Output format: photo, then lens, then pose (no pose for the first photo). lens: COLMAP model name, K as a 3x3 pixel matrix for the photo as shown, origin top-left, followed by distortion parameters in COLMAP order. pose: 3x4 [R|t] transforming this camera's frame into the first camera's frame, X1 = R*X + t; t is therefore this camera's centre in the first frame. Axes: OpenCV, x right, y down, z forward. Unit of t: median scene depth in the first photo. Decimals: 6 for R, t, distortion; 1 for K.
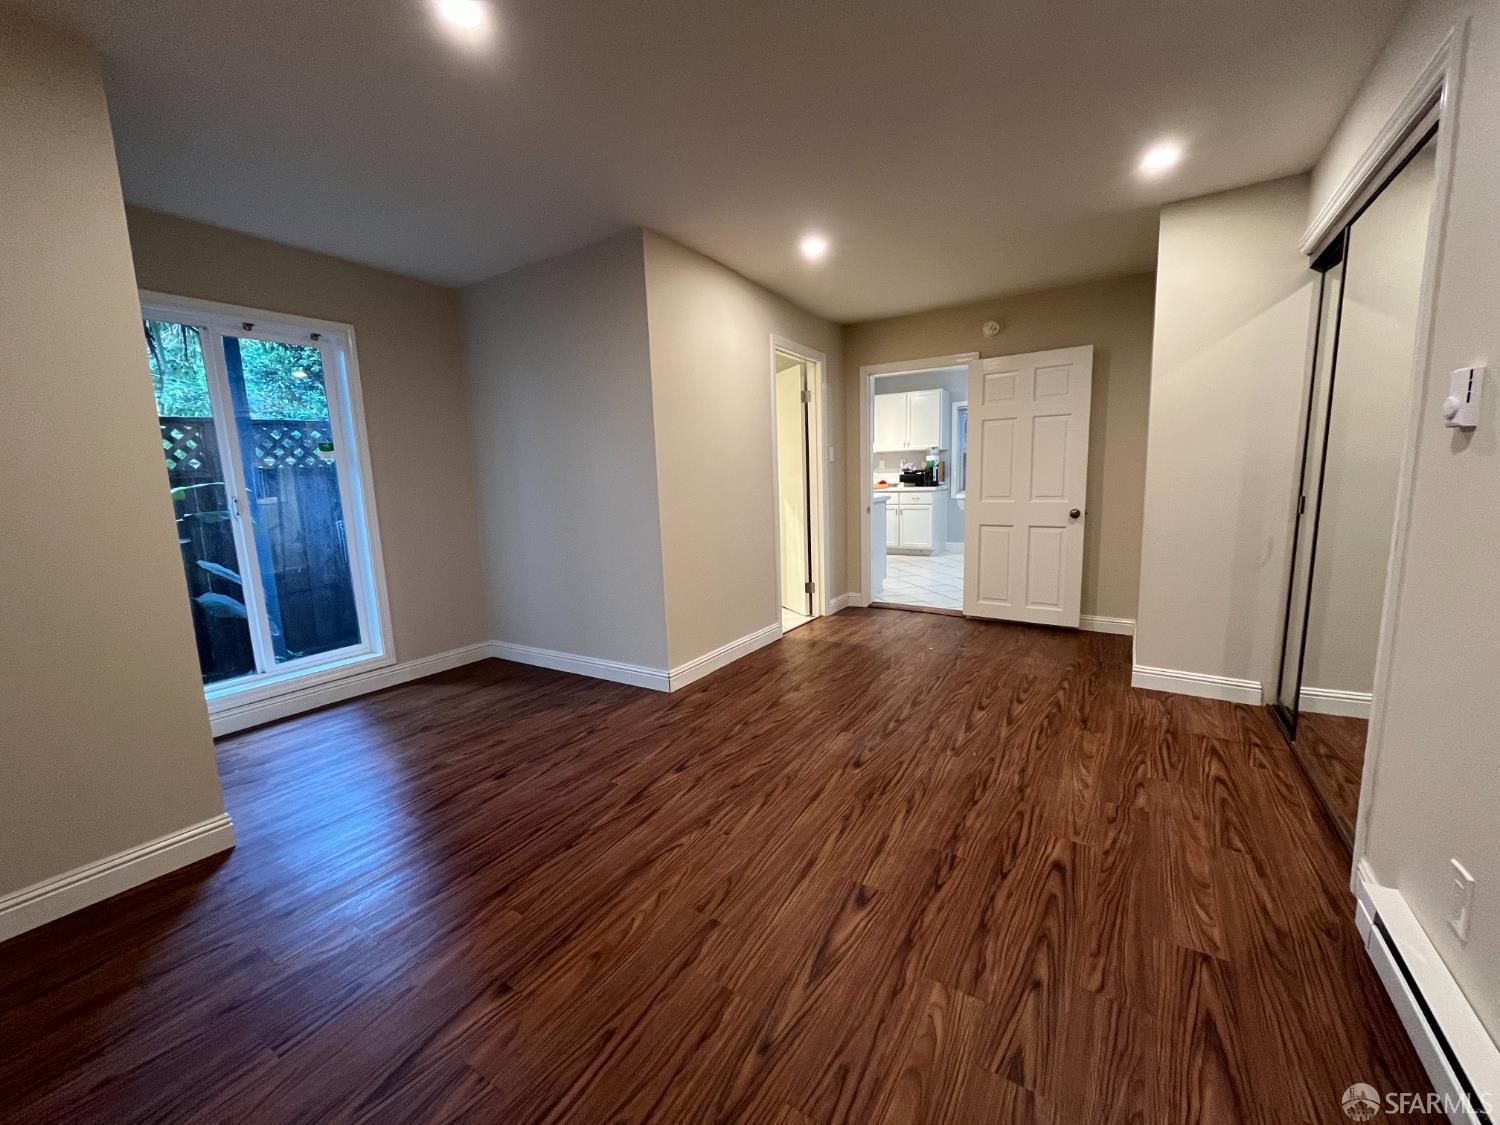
lens RADIAL K [[609.2, 0, 751.8], [0, 609.2, 565.4], [0, 0, 1]] dist [-0.001870, -0.000414]
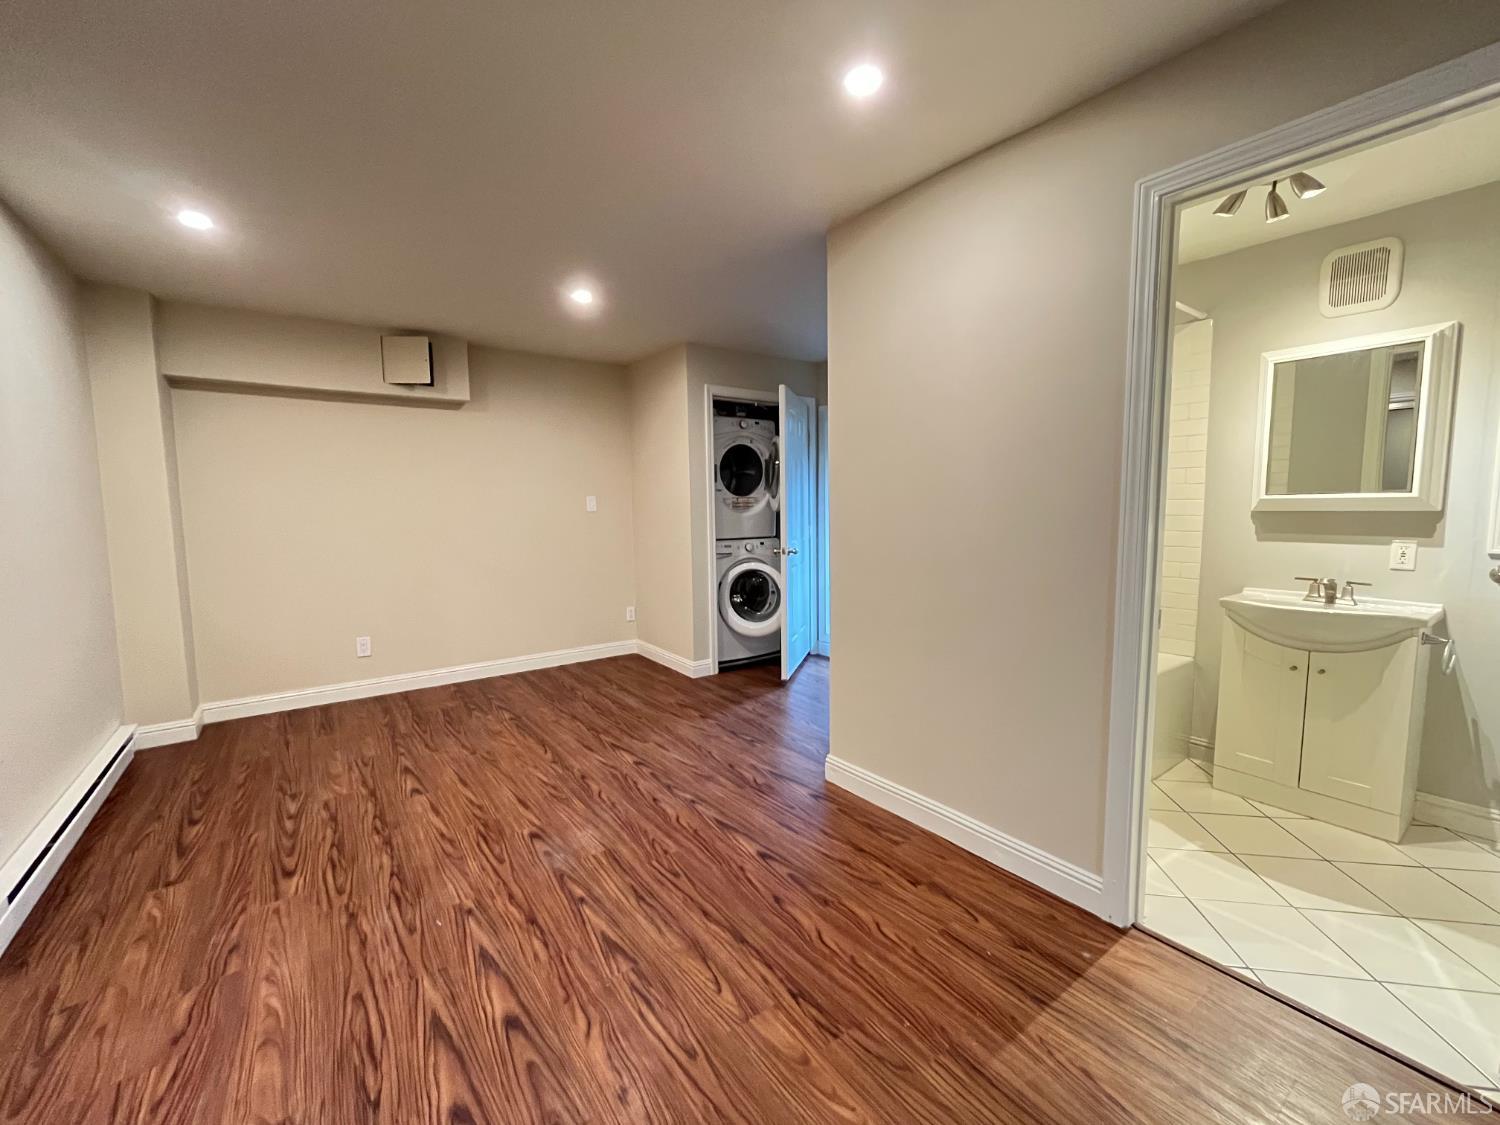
lens RADIAL K [[609.2, 0, 752.4], [0, 609.2, 561.6], [0, 0, 1]] dist [-0.001870, -0.000414]
pose [[-0.368100, 0.119982, -0.922012, 1.099941], [-0.112403, 0.978624, 0.172224, -0.371552], [0.922967, 0.167032, -0.346745, 1.977686]]
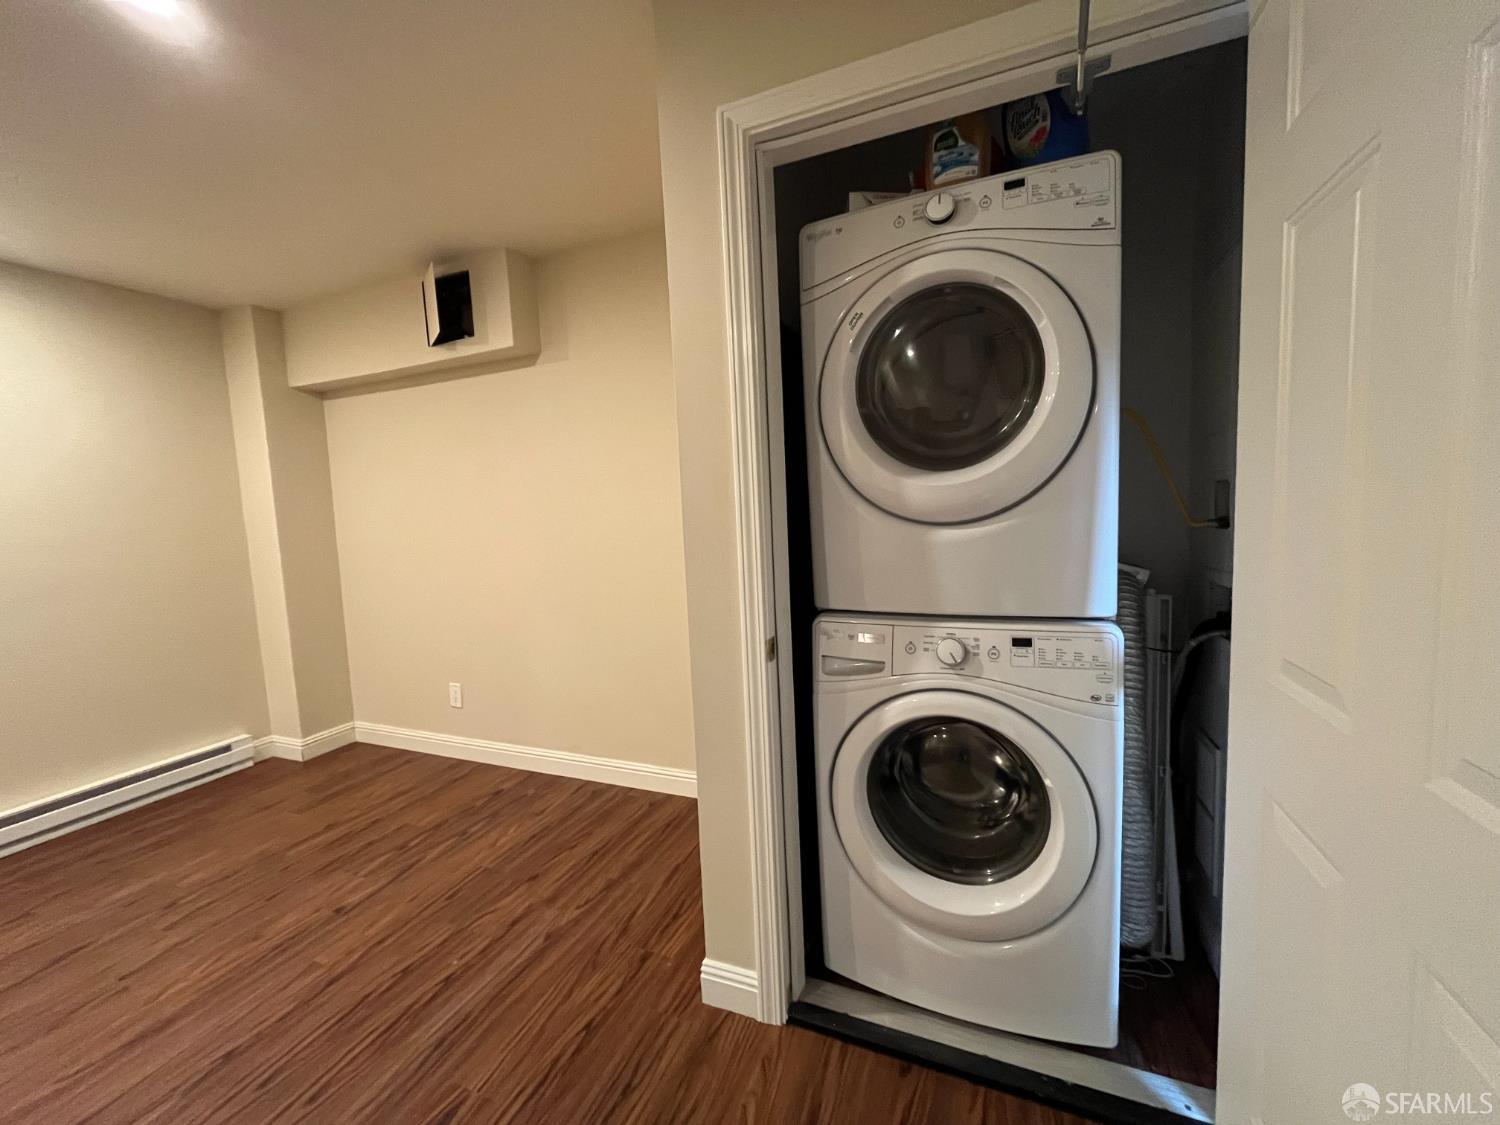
lens RADIAL K [[609.2, 0, 749.9], [0, 609.2, 558.9], [0, 0, 1]] dist [-0.001870, -0.000414]
pose [[-0.984869, 0.091912, -0.146920, -0.888060], [0.054963, 0.969667, 0.238171, -0.279578], [0.164354, 0.226492, -0.960047, 1.699078]]
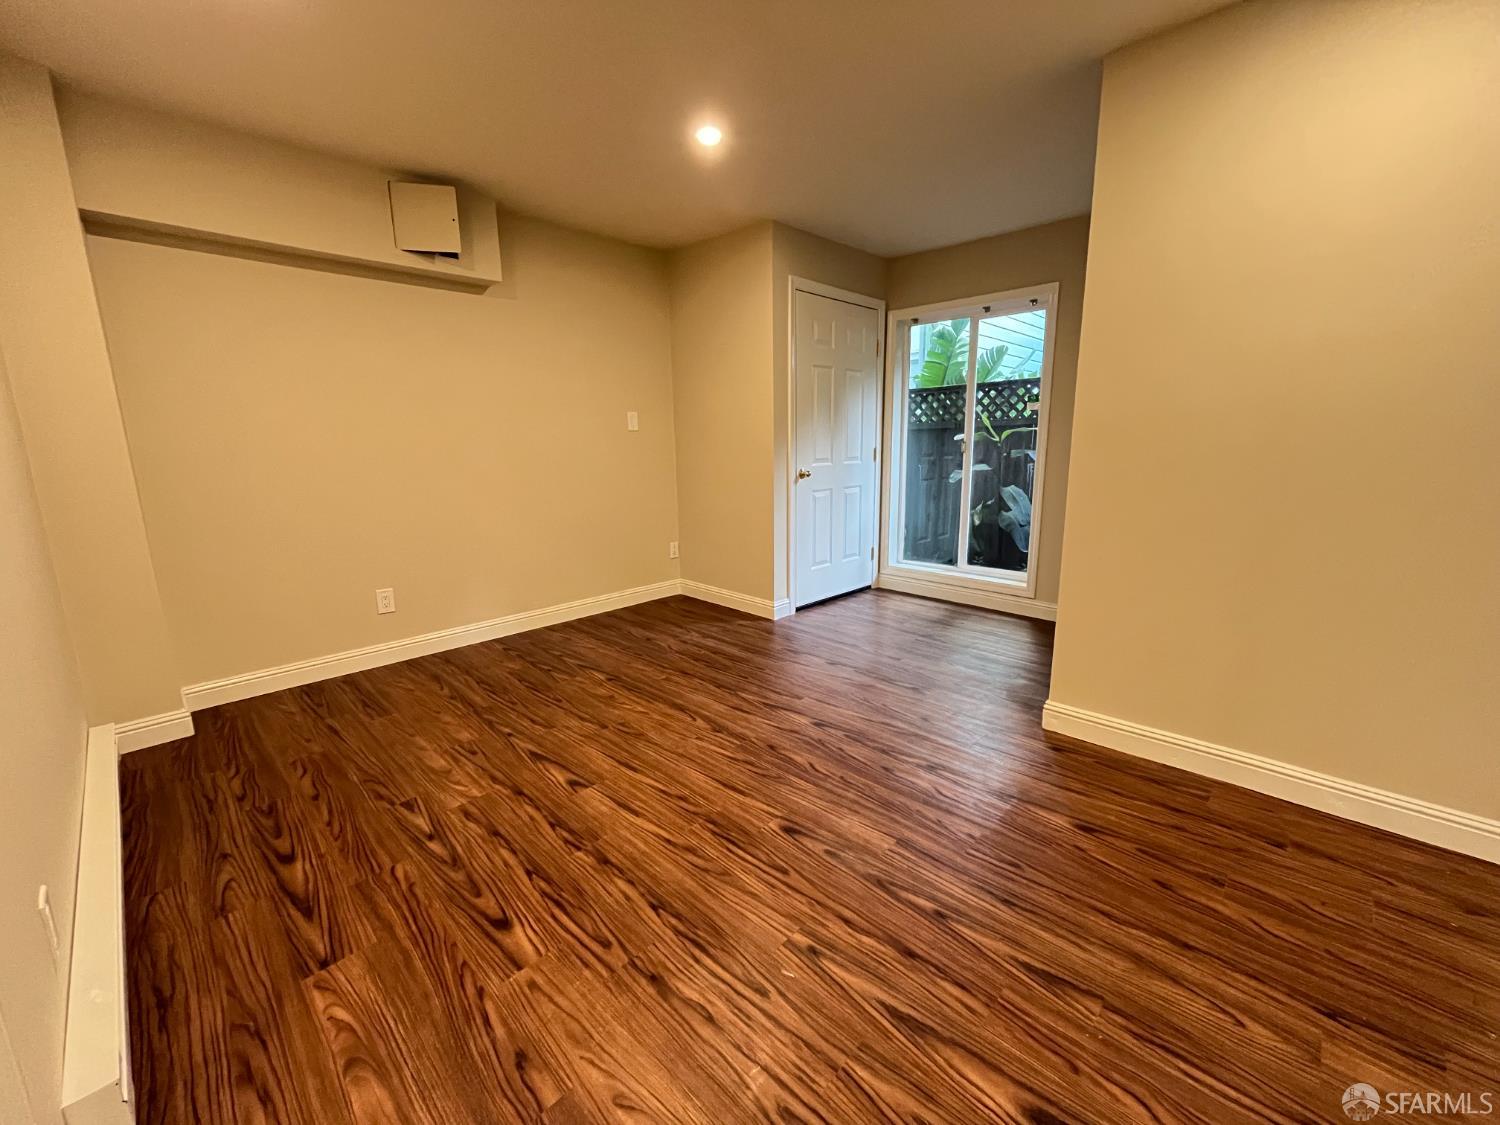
lens RADIAL K [[609.2, 0, 750.6], [0, 609.2, 560.8], [0, 0, 1]] dist [-0.001870, -0.000414]
pose [[-0.207609, 0.227392, -0.951415, 1.035462], [-0.127985, 0.957932, 0.256877, -0.226194], [0.969803, 0.175097, -0.169773, 1.283674]]
